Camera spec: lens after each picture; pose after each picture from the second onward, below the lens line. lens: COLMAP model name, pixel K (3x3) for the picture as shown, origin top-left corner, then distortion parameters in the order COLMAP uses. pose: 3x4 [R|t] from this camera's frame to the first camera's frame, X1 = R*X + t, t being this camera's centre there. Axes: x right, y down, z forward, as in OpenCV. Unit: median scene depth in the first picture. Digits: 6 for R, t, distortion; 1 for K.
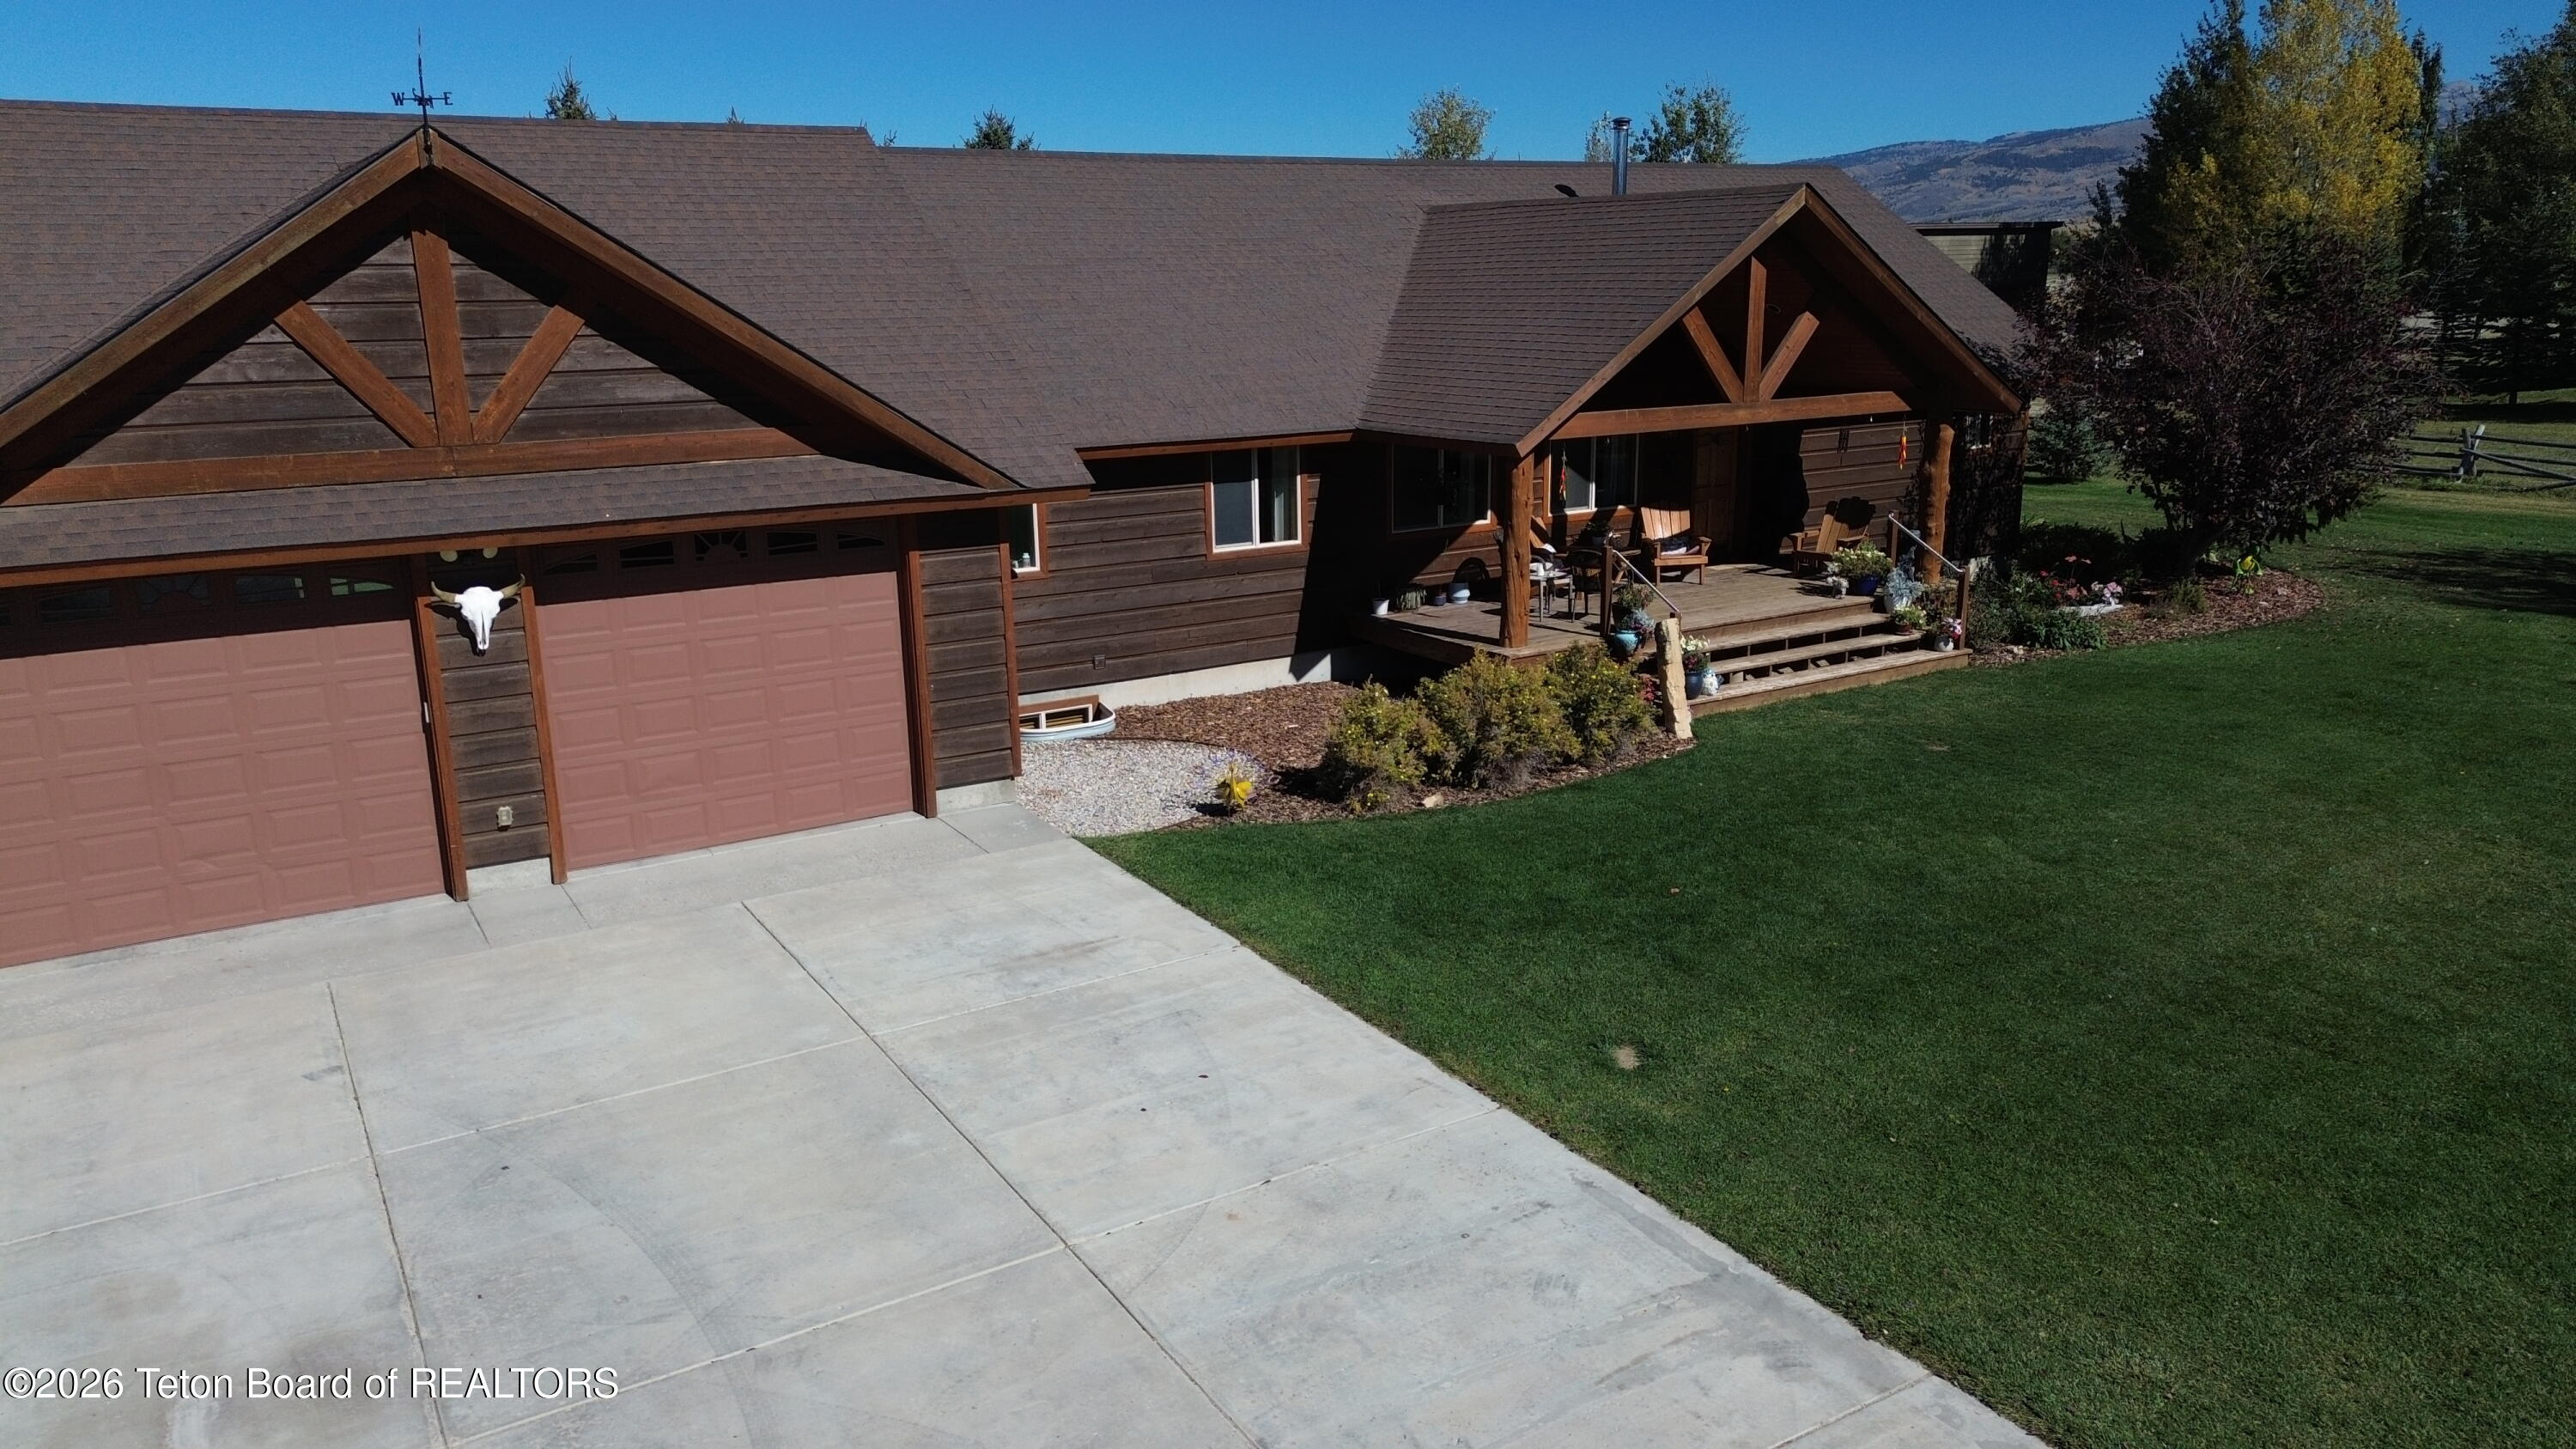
lens RADIAL K [[1819.1, 0, 1288.0], [0, 1819.1, 724.5], [0, 0, 1]] dist [0.063519, -0.054928]
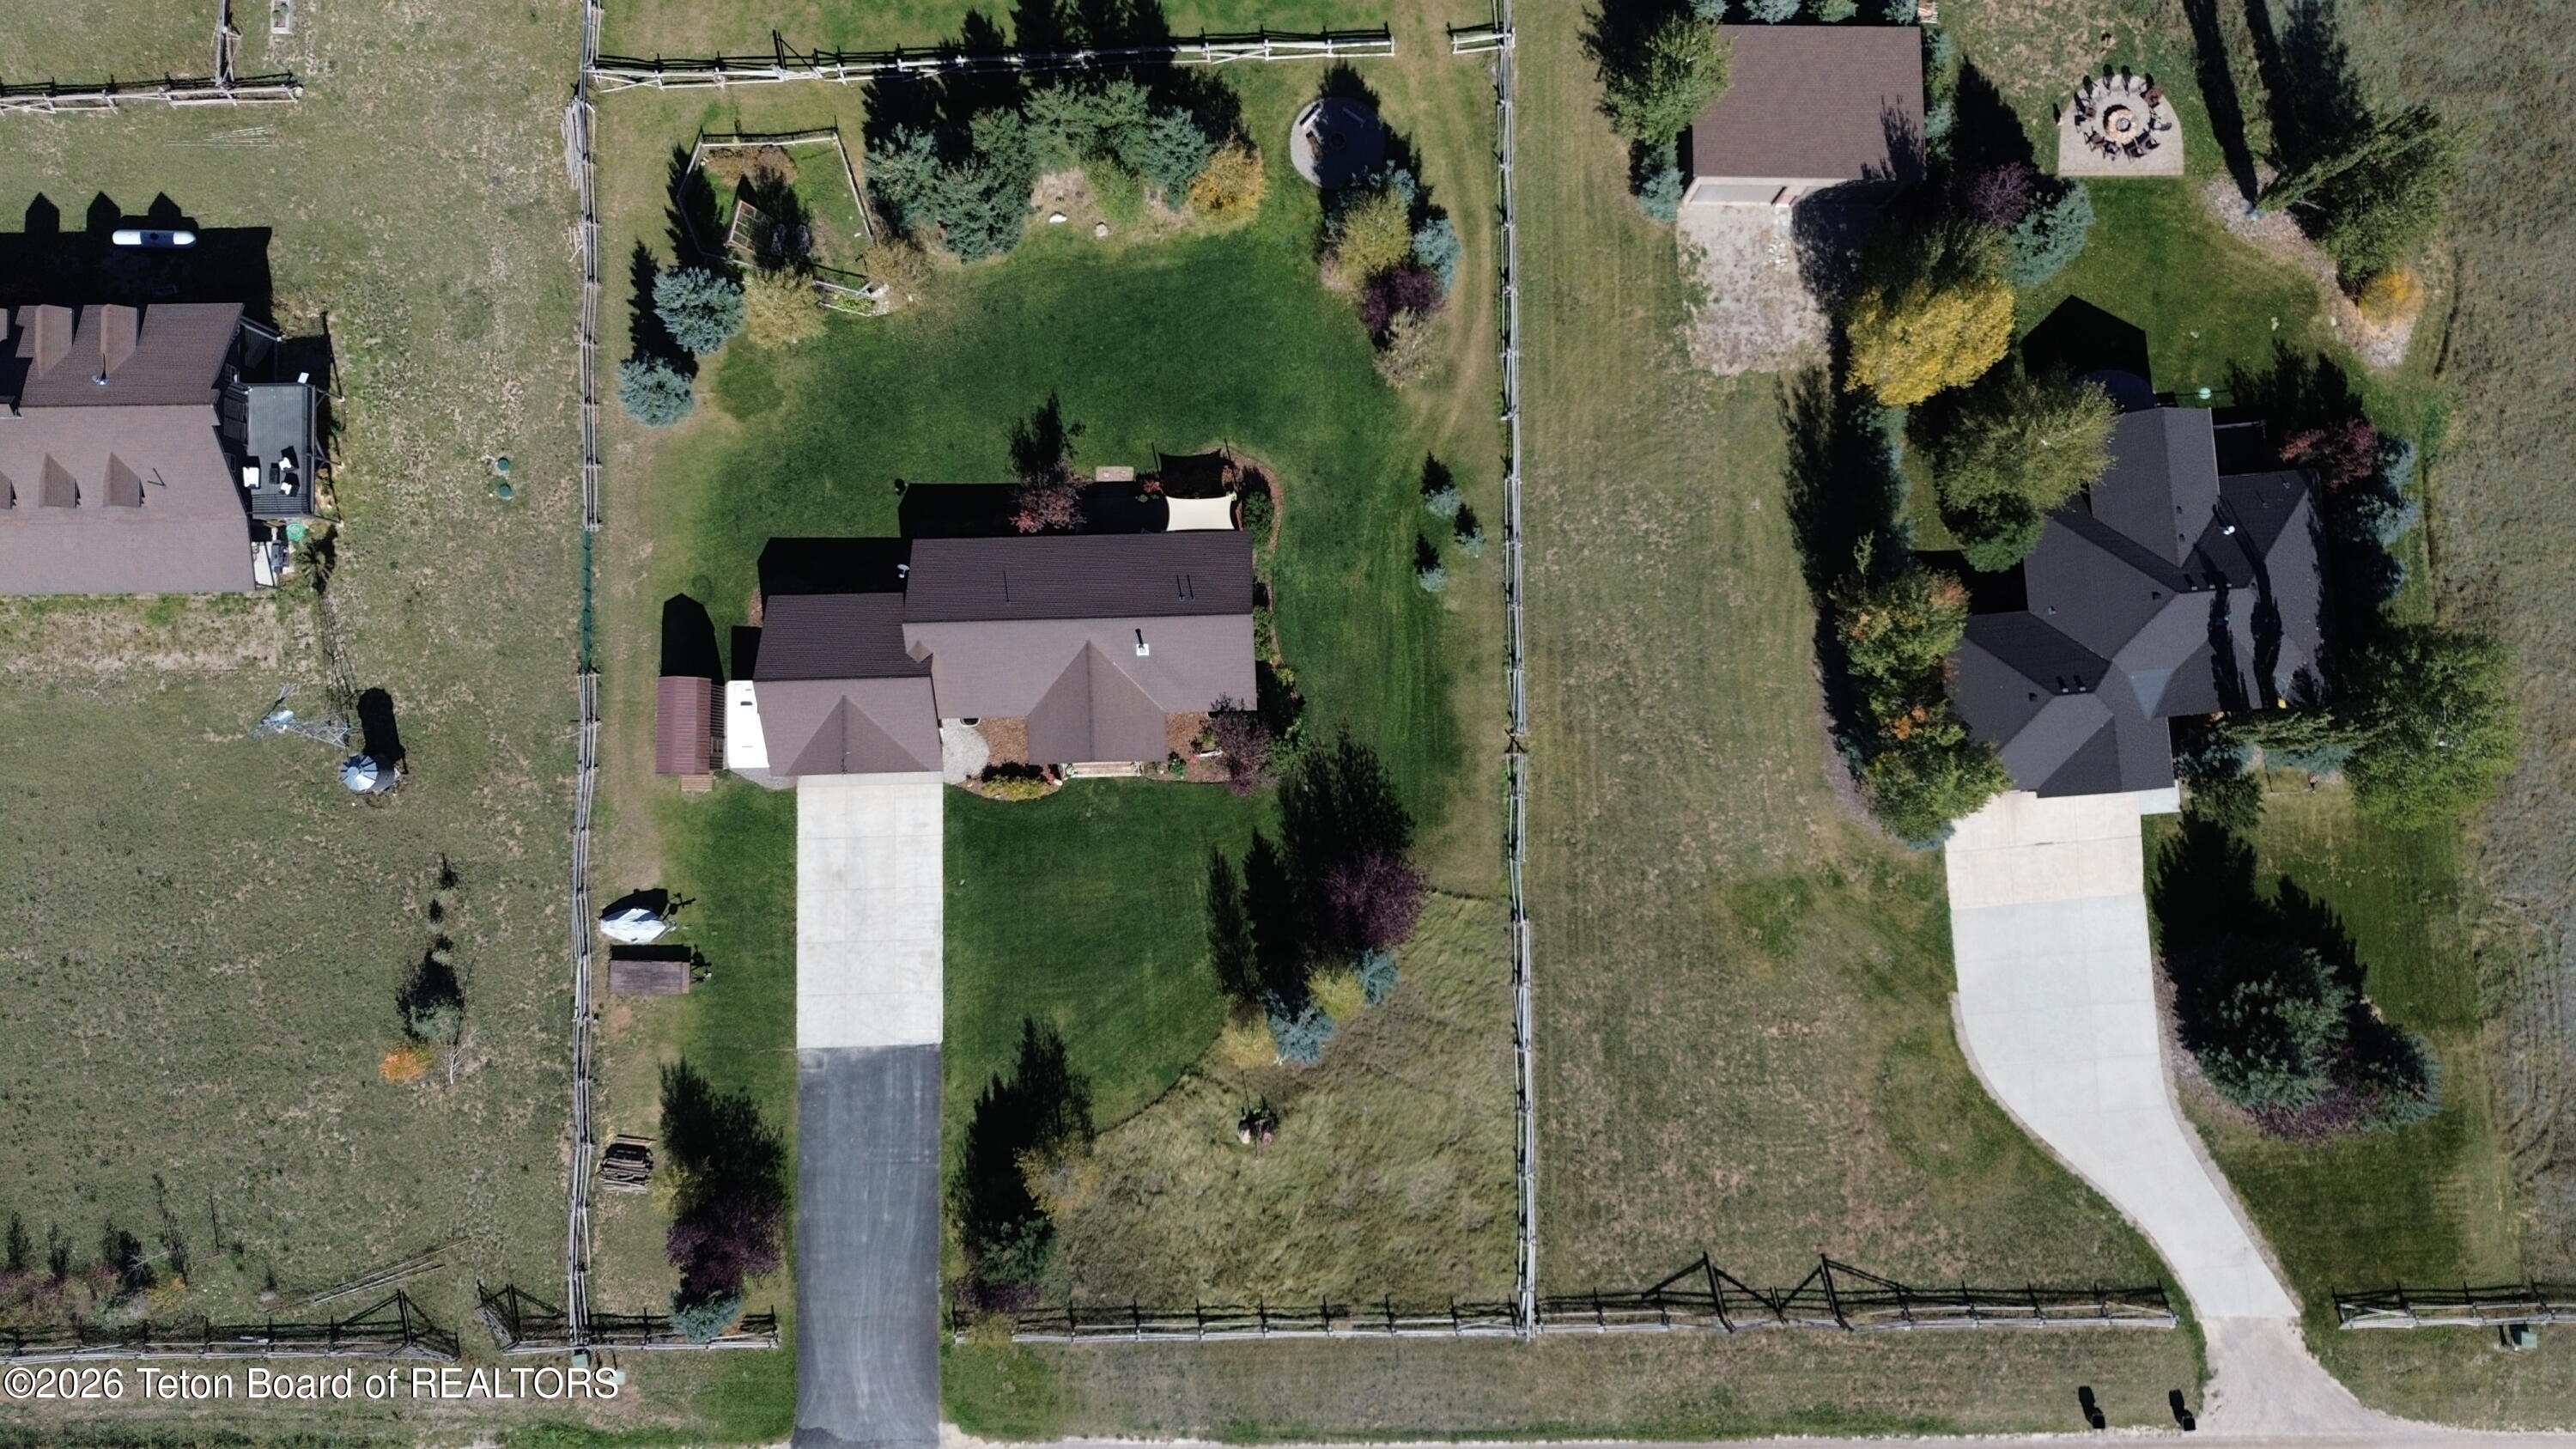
lens RADIAL K [[1819.1, 0, 1288.0], [0, 1819.1, 724.5], [0, 0, 1]] dist [0.063519, -0.054928]
pose [[0.862292, 0.506206, -0.014425, 0.933220], [-0.127180, 0.244040, 0.961390, -6.378292], [0.490182, -0.827164, 0.274812, -0.059512]]
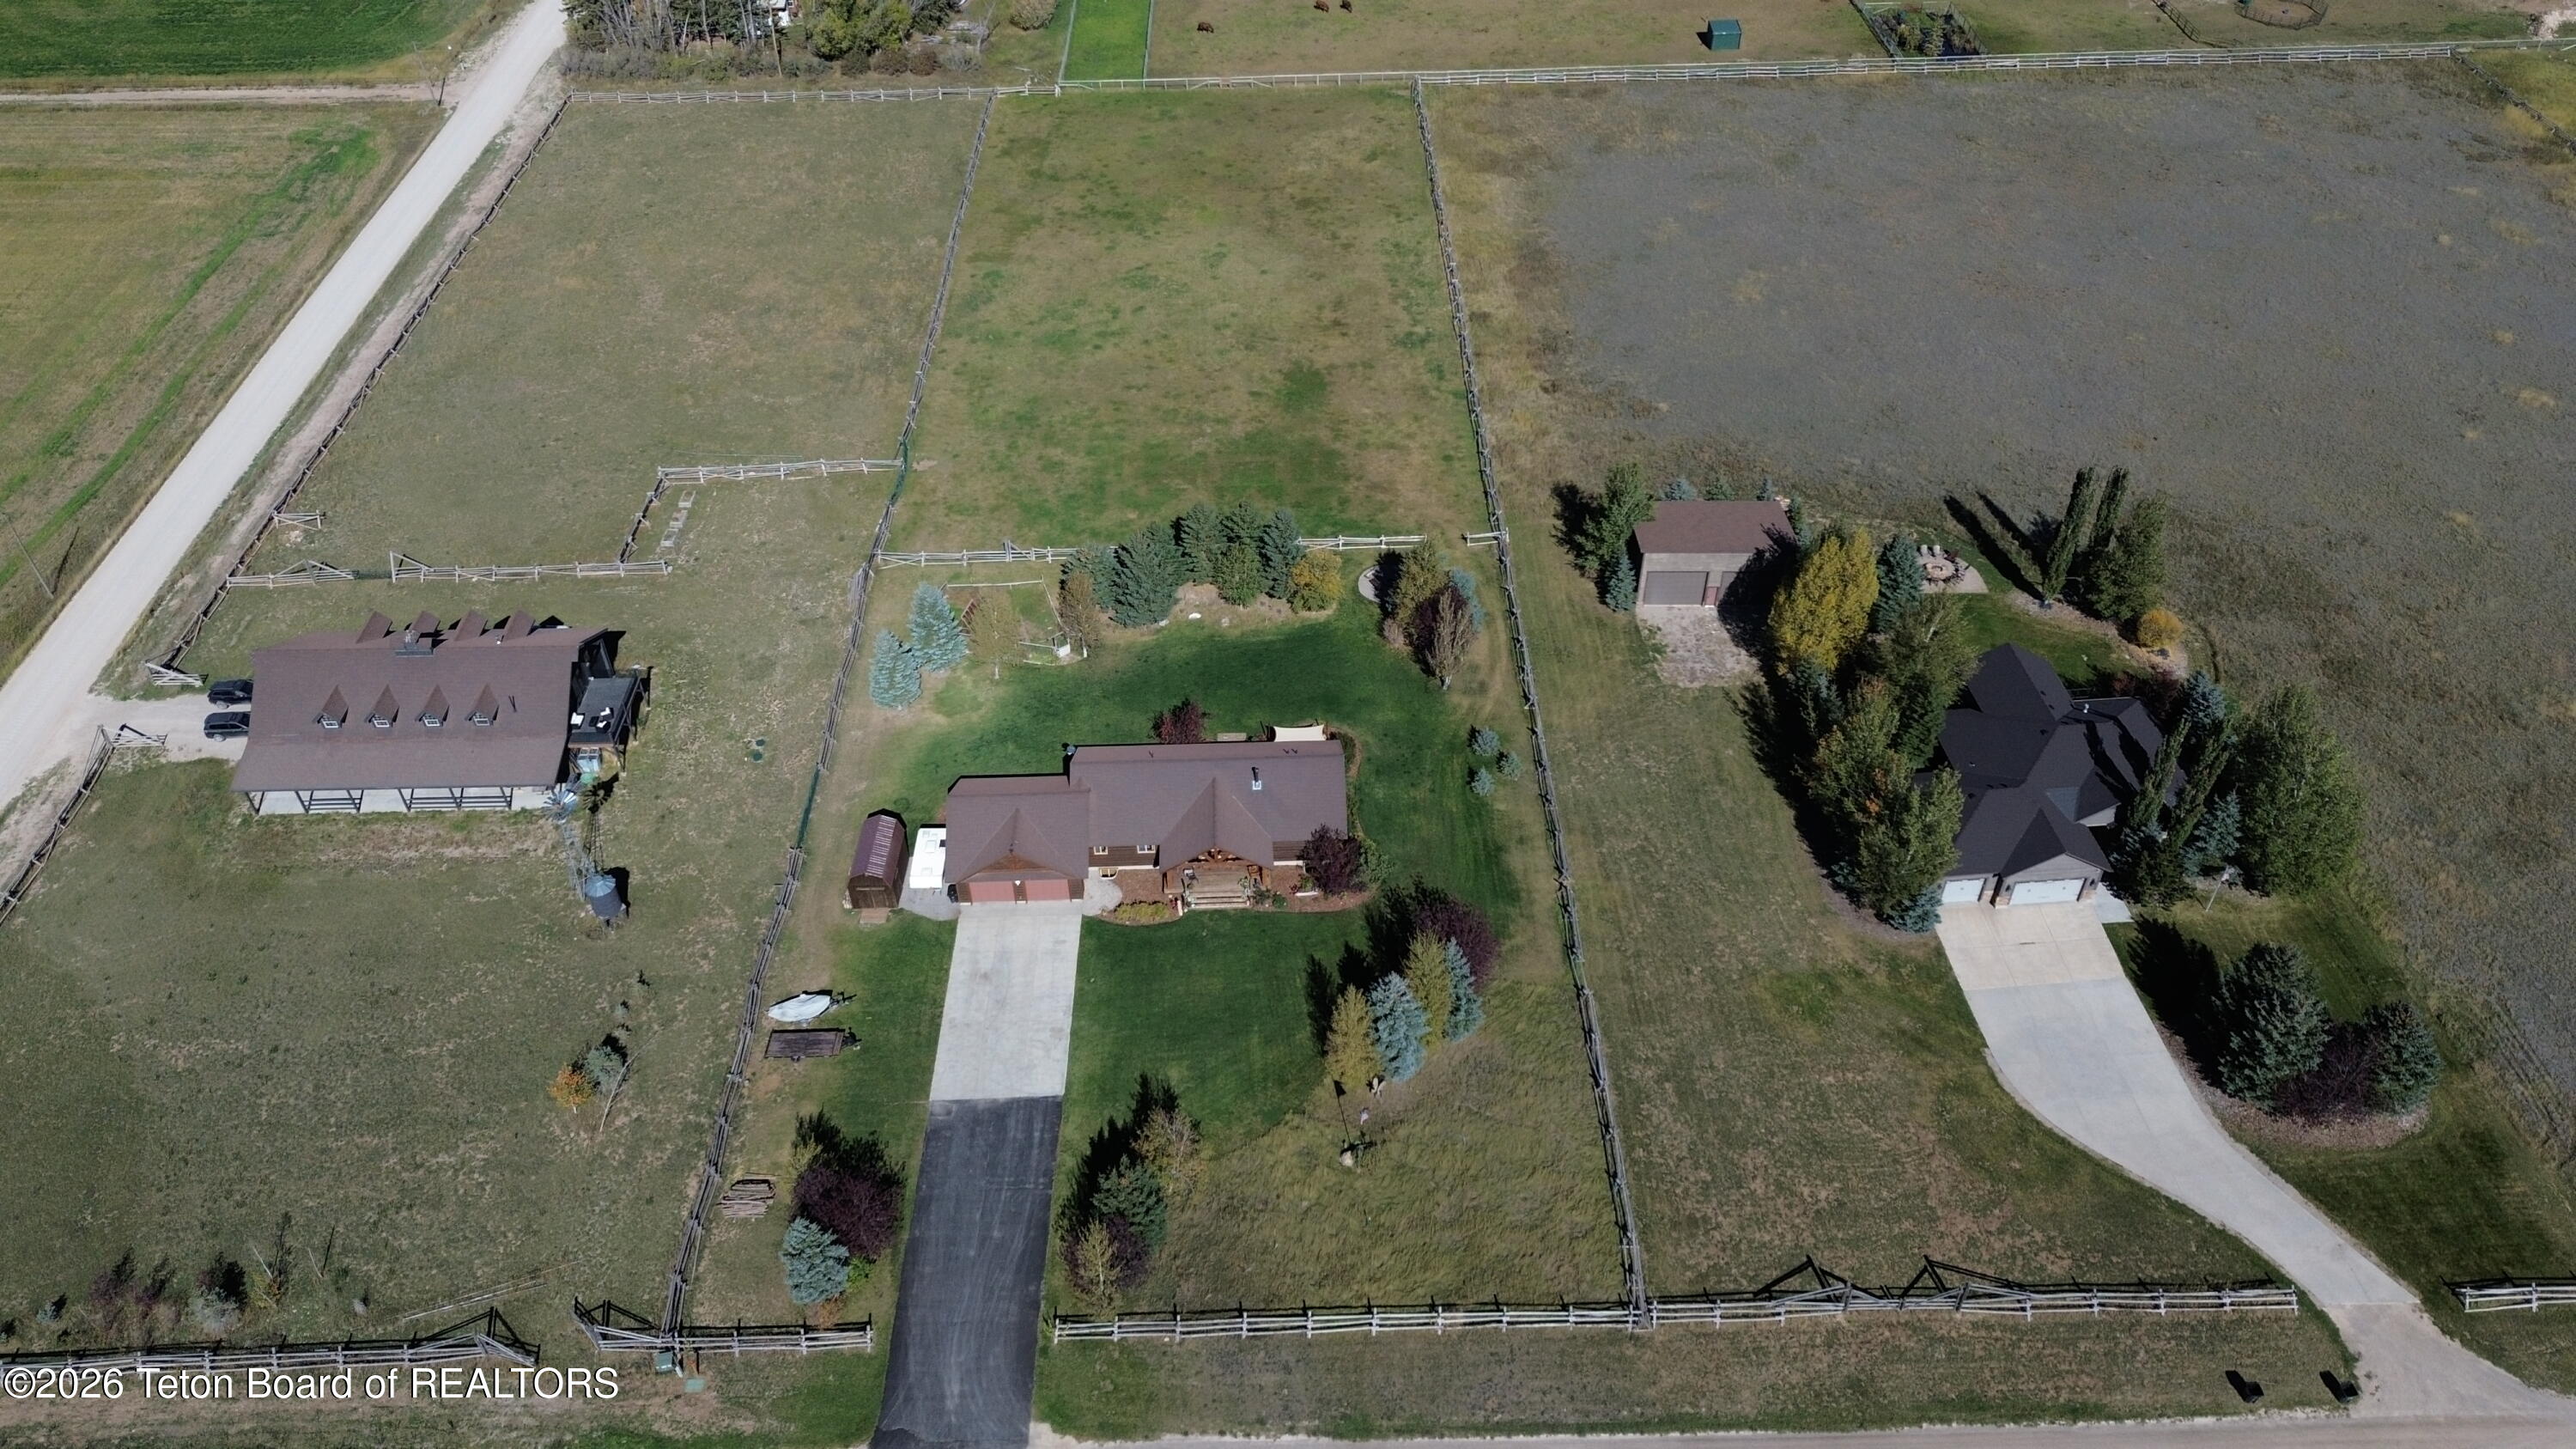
lens RADIAL K [[1831.3, 0, 1288.0], [0, 1831.3, 724.5], [0, 0, 1]] dist [0.065443, -0.057220]
pose [[0.864411, 0.342879, -0.367733, 3.187685], [-0.130131, 0.859041, 0.495090, -4.544429], [0.485653, -0.380108, 0.787184, -4.379621]]
